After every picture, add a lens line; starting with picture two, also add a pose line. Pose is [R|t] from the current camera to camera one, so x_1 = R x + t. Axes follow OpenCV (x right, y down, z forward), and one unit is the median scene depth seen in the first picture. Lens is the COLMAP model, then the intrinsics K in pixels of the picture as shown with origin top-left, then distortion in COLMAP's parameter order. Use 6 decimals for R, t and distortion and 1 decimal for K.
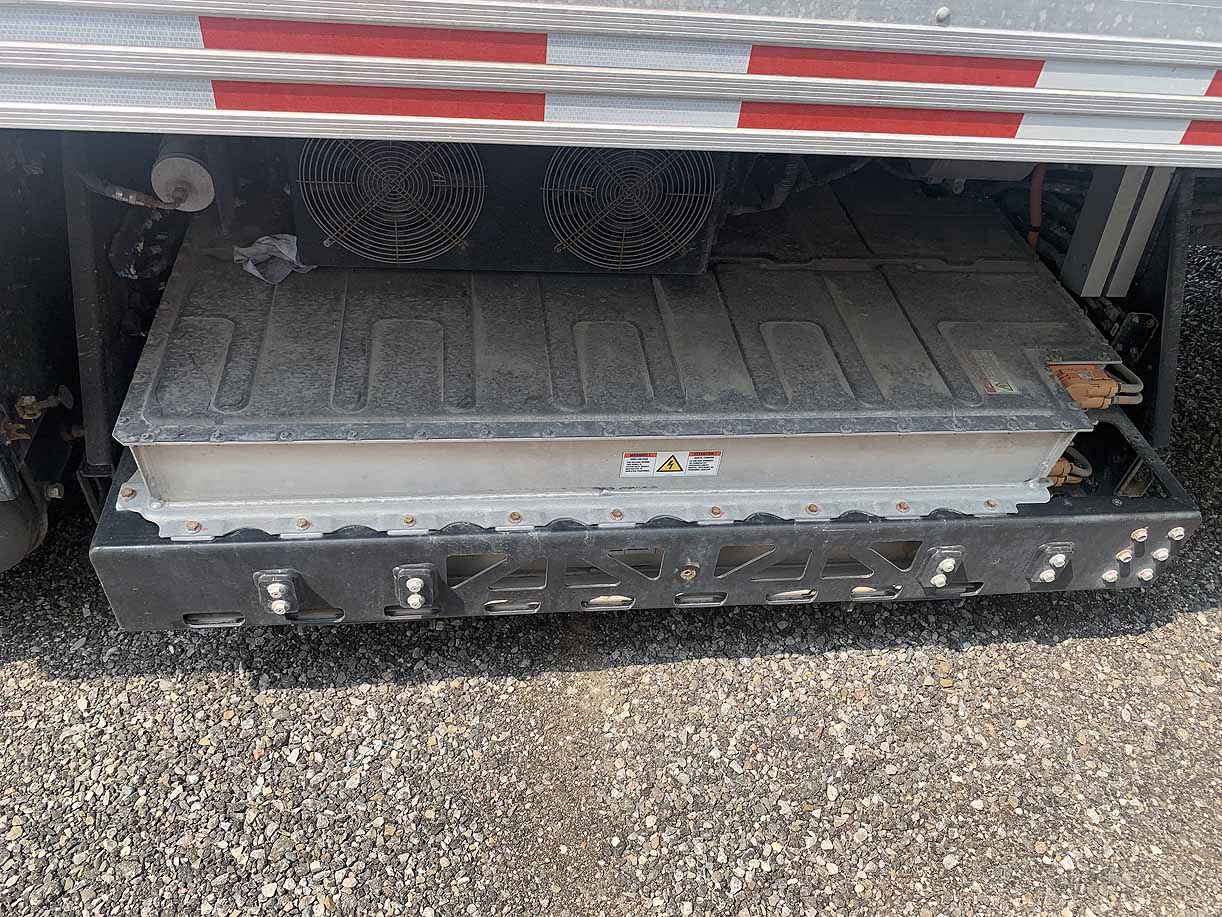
lens RADIAL K [[926.6, 0, 610.5], [0, 926.6, 458.2], [0, 0, 1]] dist [0.009701, -0.022061]
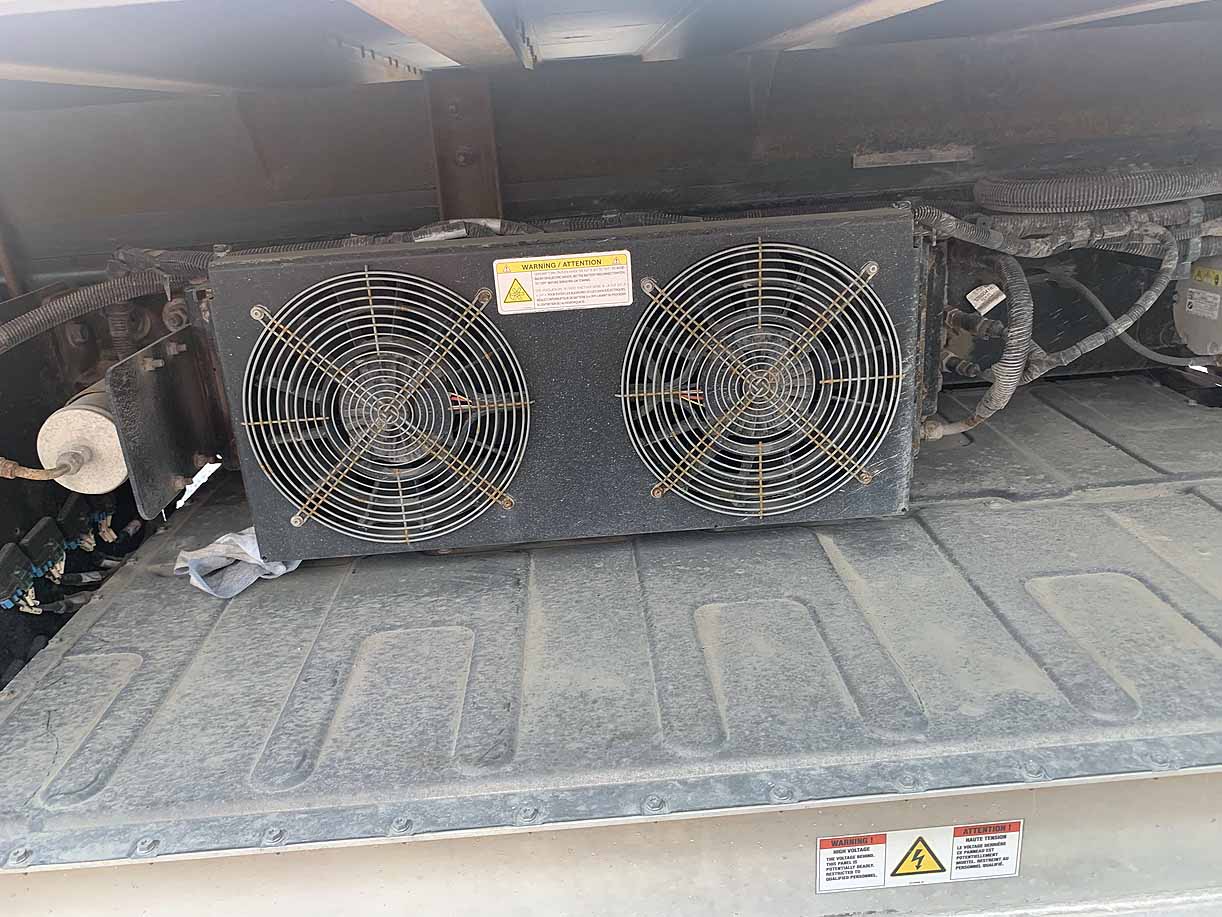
lens RADIAL K [[926.6, 0, 598.5], [0, 926.6, 461.0], [0, 0, 1]] dist [0.009701, -0.022061]
pose [[0.979282, -0.133903, -0.151910, 0.001993], [0.060560, 0.909491, -0.411290, 0.007186], [0.193233, 0.393569, 0.898757, 0.457200]]
